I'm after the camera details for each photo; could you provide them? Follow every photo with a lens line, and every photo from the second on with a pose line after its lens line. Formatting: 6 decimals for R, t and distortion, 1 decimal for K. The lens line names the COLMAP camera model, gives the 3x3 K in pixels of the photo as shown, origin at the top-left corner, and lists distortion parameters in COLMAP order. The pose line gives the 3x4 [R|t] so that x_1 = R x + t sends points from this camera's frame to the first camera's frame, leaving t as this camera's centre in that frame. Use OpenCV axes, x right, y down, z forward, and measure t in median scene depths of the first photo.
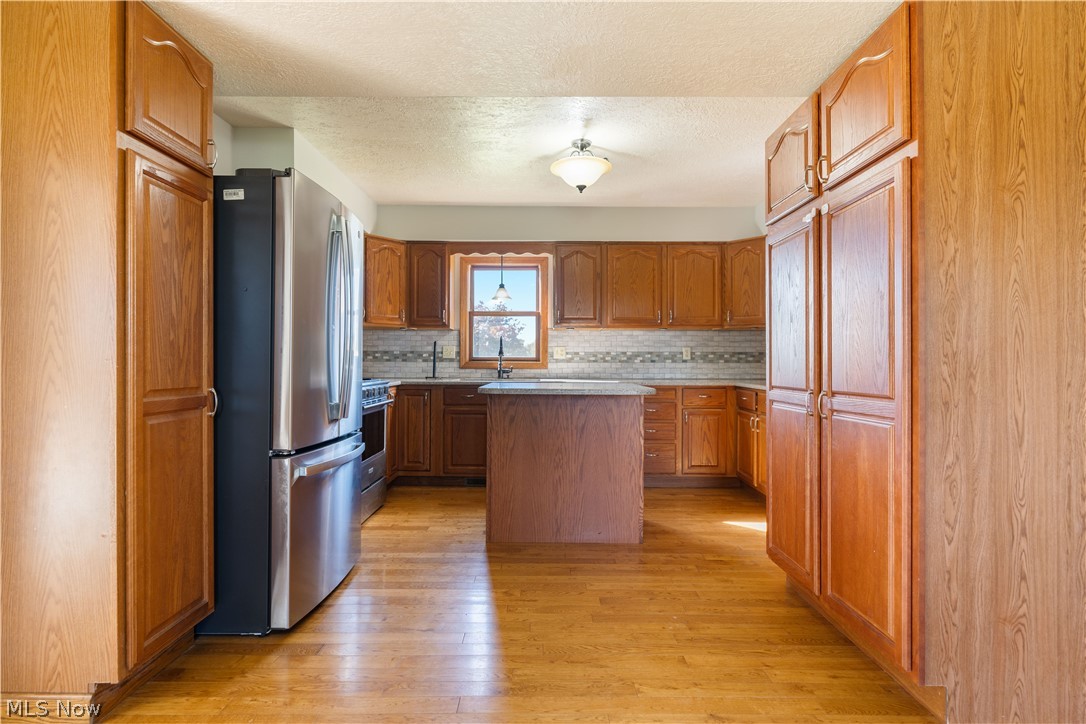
lens RADIAL K [[550.3, 0, 543.0], [0, 550.3, 362.0], [0, 0, 1]] dist [-0.001826, -0.000351]
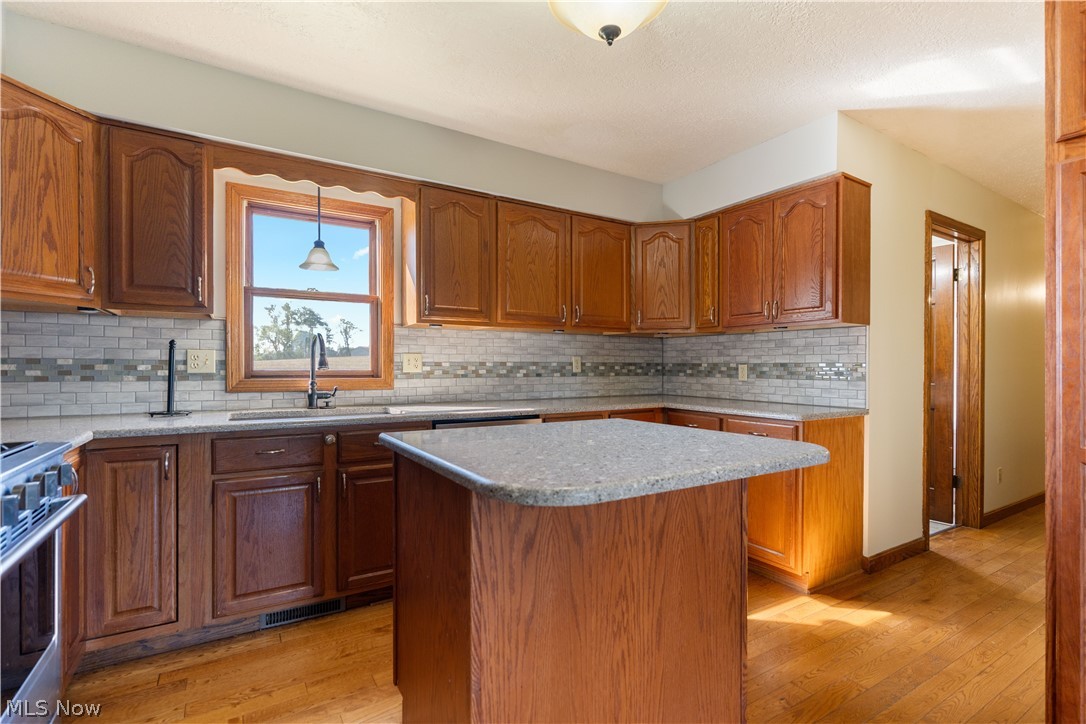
lens RADIAL K [[503.6, 0, 545.1], [0, 503.6, 370.9], [0, 0, 1]] dist [0.000245, 0.000371]
pose [[0.852967, -0.006023, 0.521930, -0.142429], [0.001662, 0.999960, 0.008823, -0.012720], [-0.521962, -0.006659, 0.852943, 0.424840]]
